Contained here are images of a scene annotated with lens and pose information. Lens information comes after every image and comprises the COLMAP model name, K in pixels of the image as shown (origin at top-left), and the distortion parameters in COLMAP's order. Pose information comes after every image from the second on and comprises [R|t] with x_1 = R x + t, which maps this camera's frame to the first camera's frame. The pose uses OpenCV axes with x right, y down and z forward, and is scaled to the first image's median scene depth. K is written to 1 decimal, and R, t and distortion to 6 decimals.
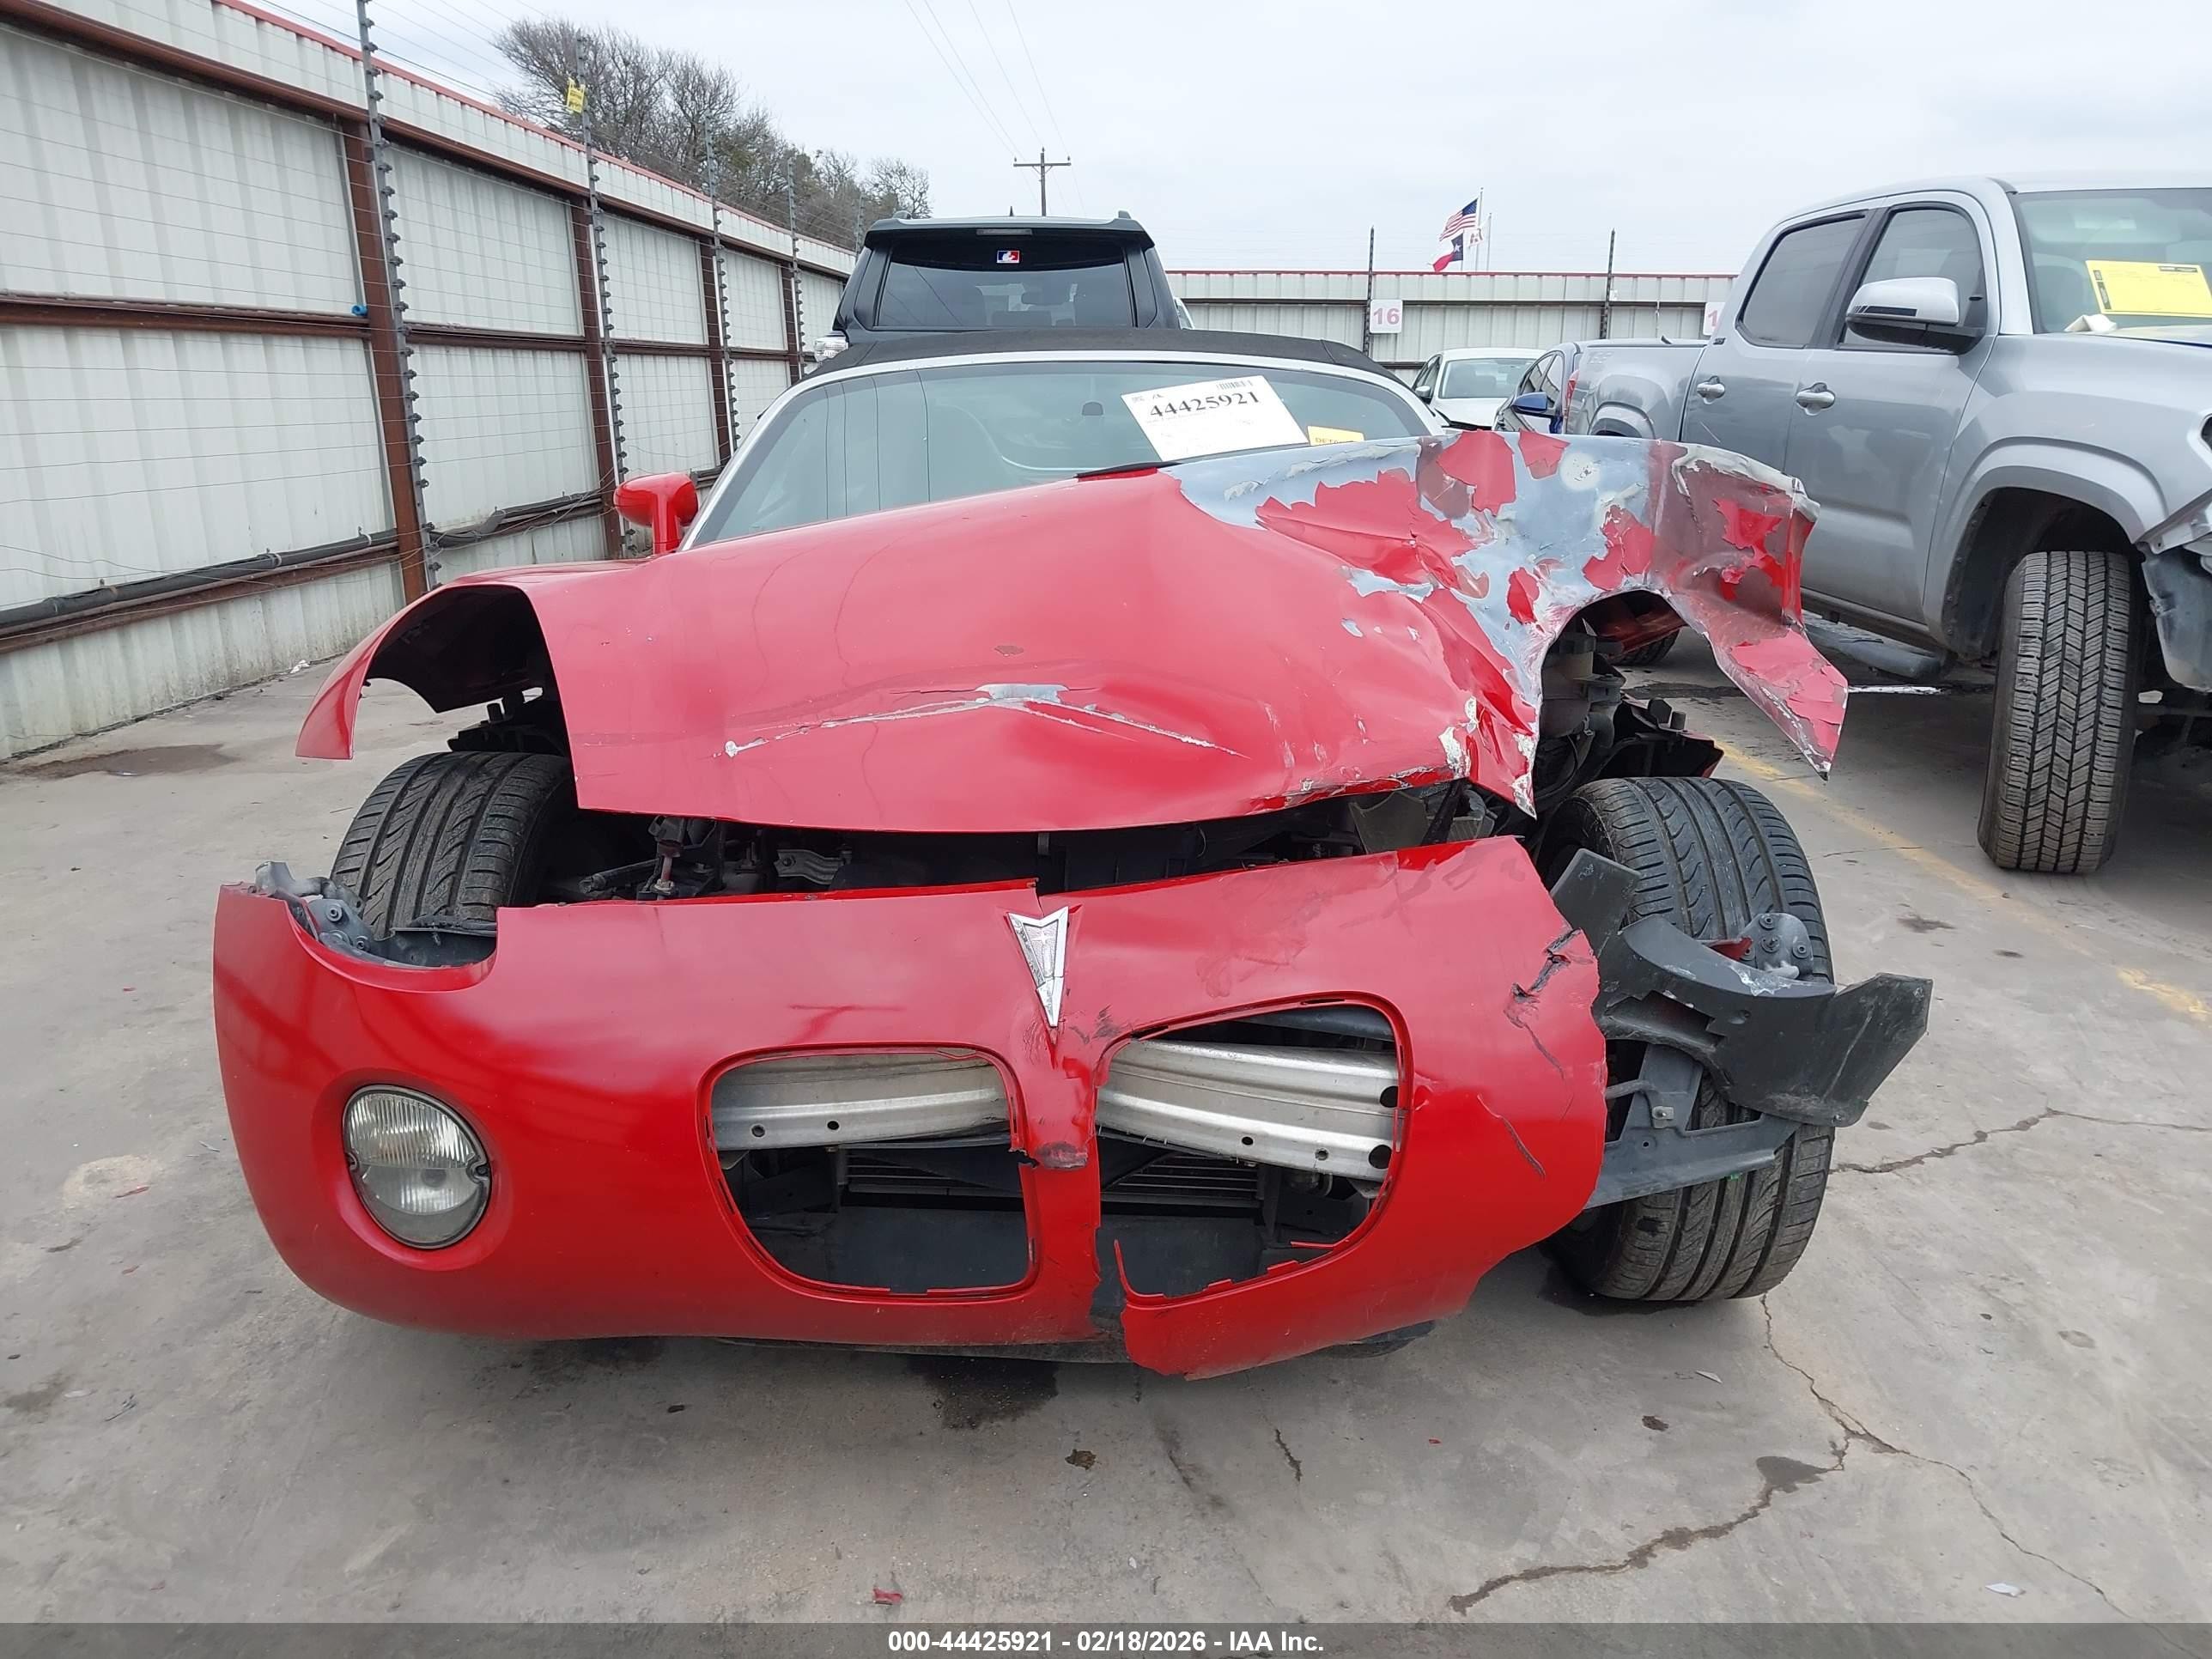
lens RADIAL K [[1771.2, 0, 1103.8], [0, 1771.2, 822.6], [0, 0, 1]] dist [0.008420, -0.019545]
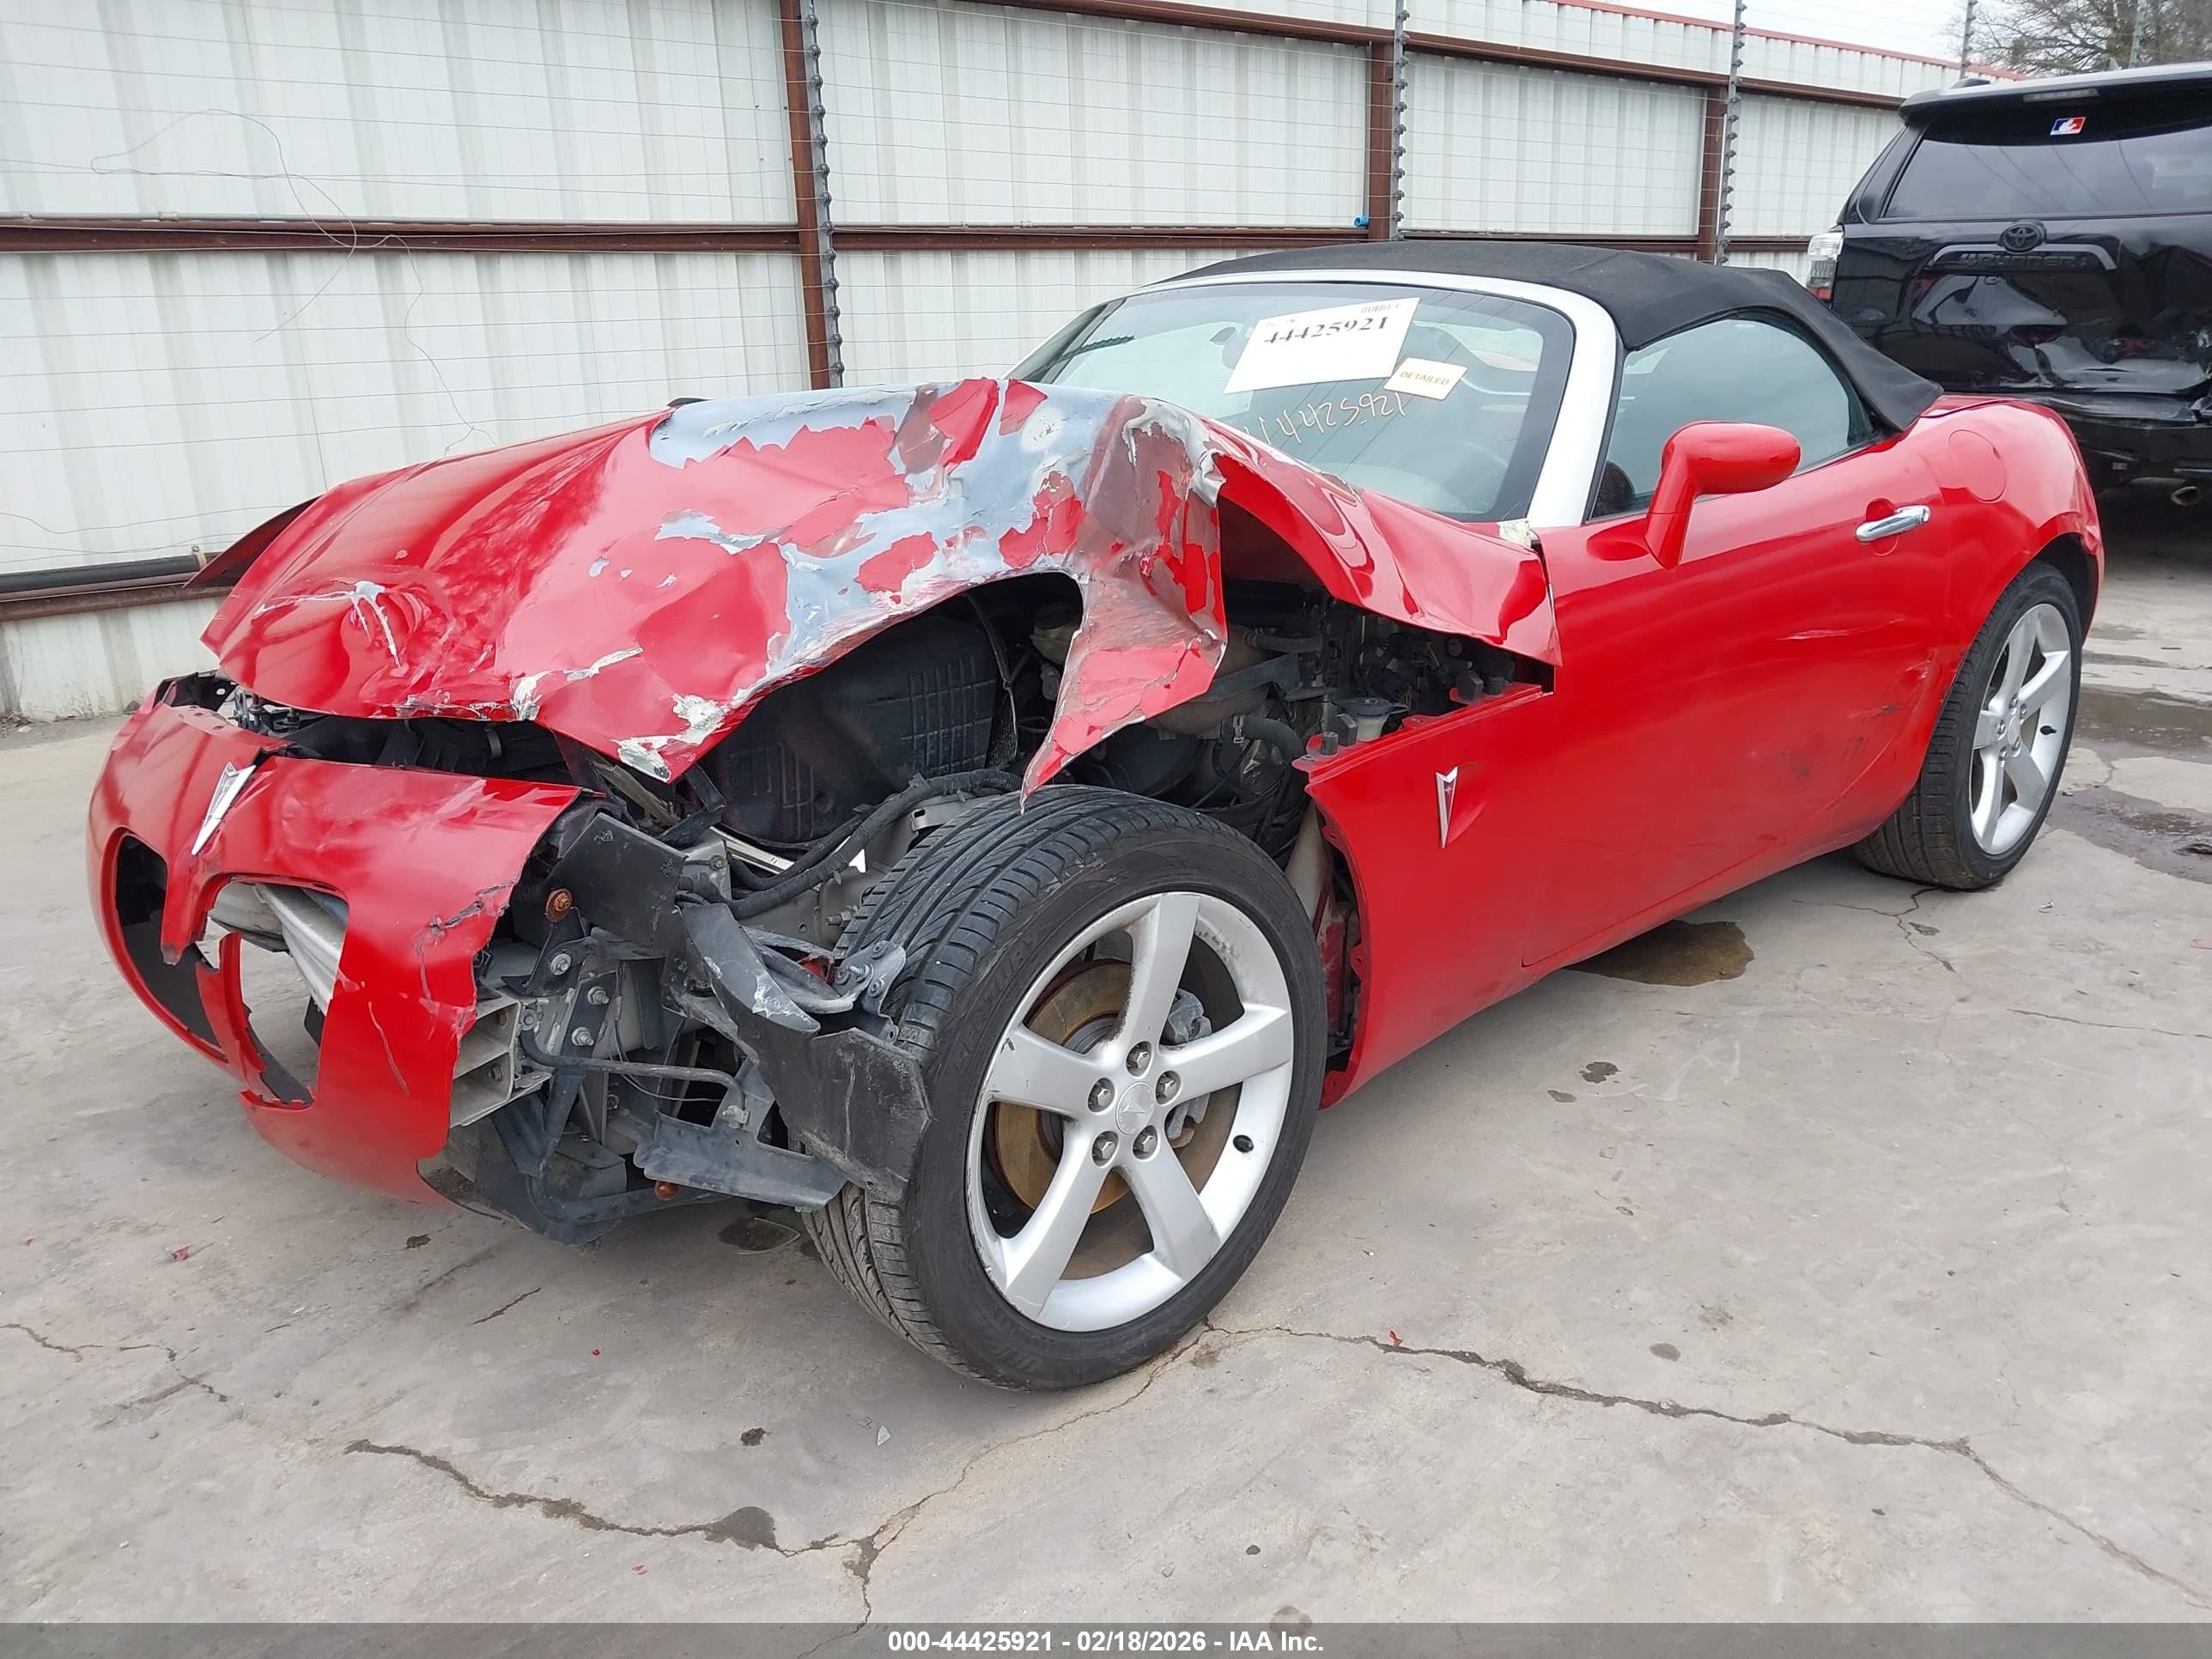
lens RADIAL K [[1771.2, 0, 1119.6], [0, 1771.2, 863.2], [0, 0, 1]] dist [0.008420, -0.019545]
pose [[0.703423, 0.215991, -0.677159, 0.954845], [-0.162766, 0.976343, 0.142341, -0.122726], [0.691884, 0.010093, 0.721938, 0.408103]]
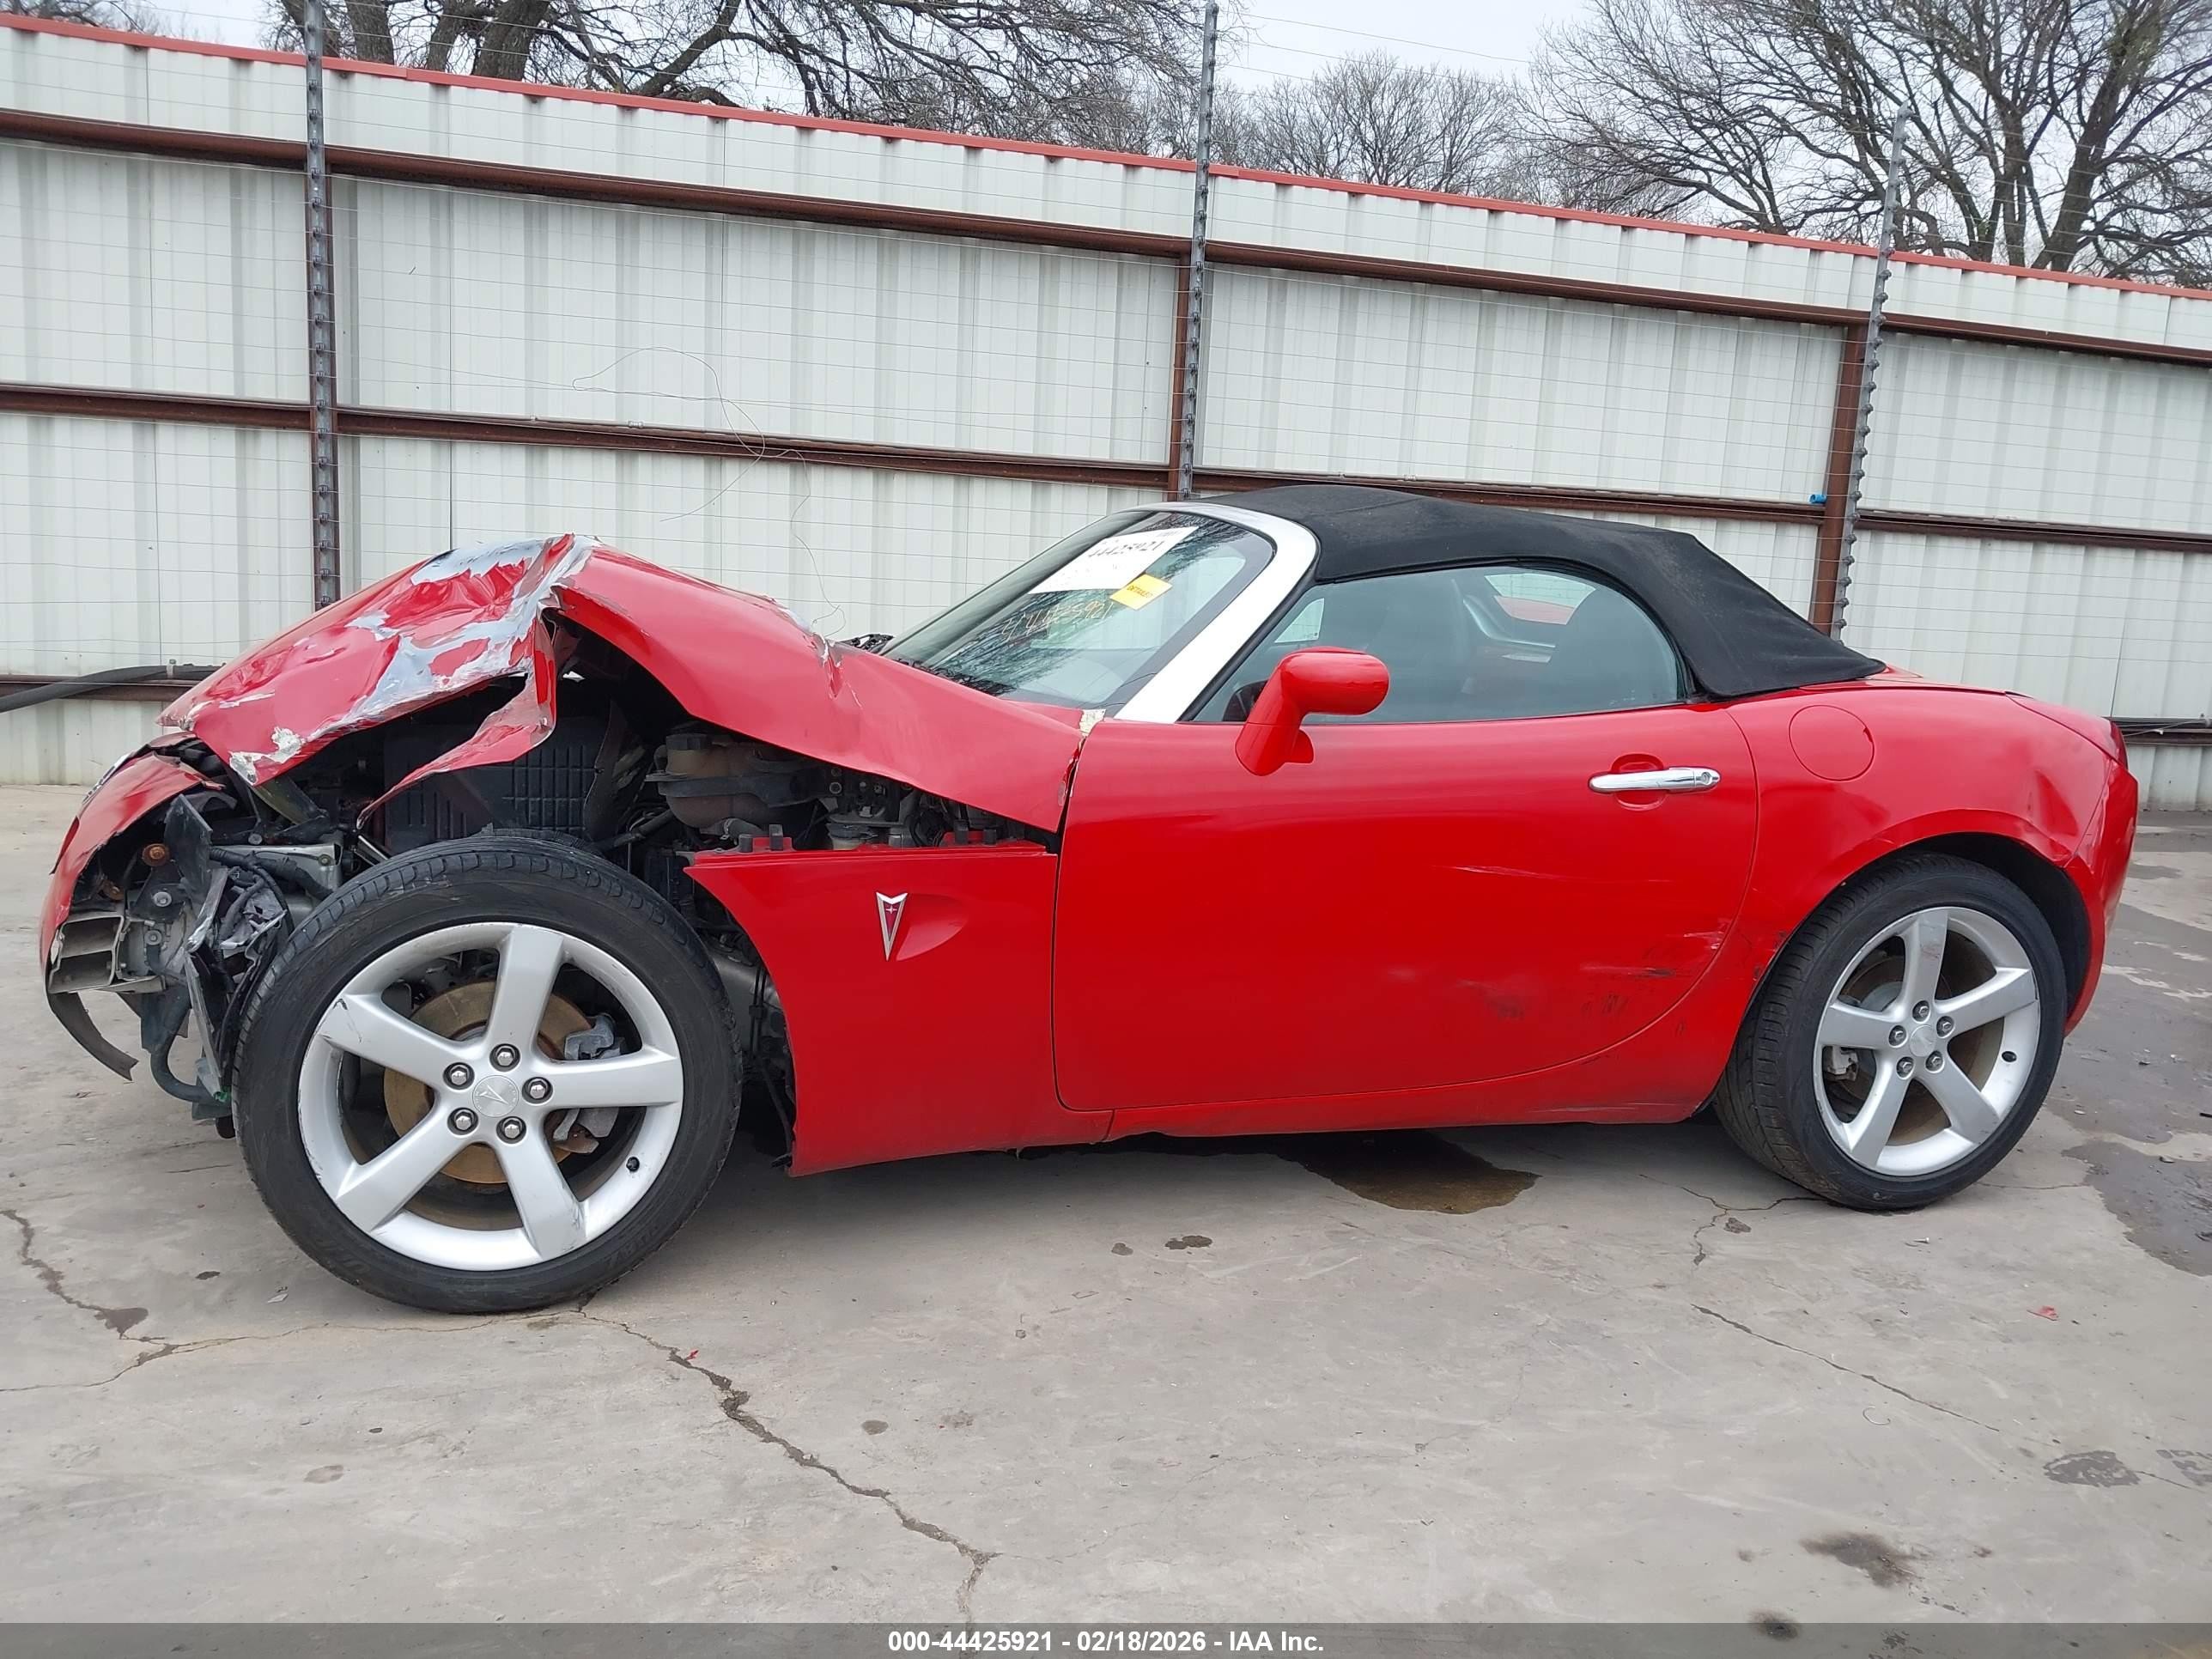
lens RADIAL K [[1771.2, 0, 1096.4], [0, 1771.2, 862.5], [0, 0, 1]] dist [0.008420, -0.019545]
pose [[0.323456, 0.199393, -0.924997, 1.520292], [-0.286675, 0.952254, 0.105024, -0.243939], [0.901773, 0.231203, 0.365173, 0.964928]]
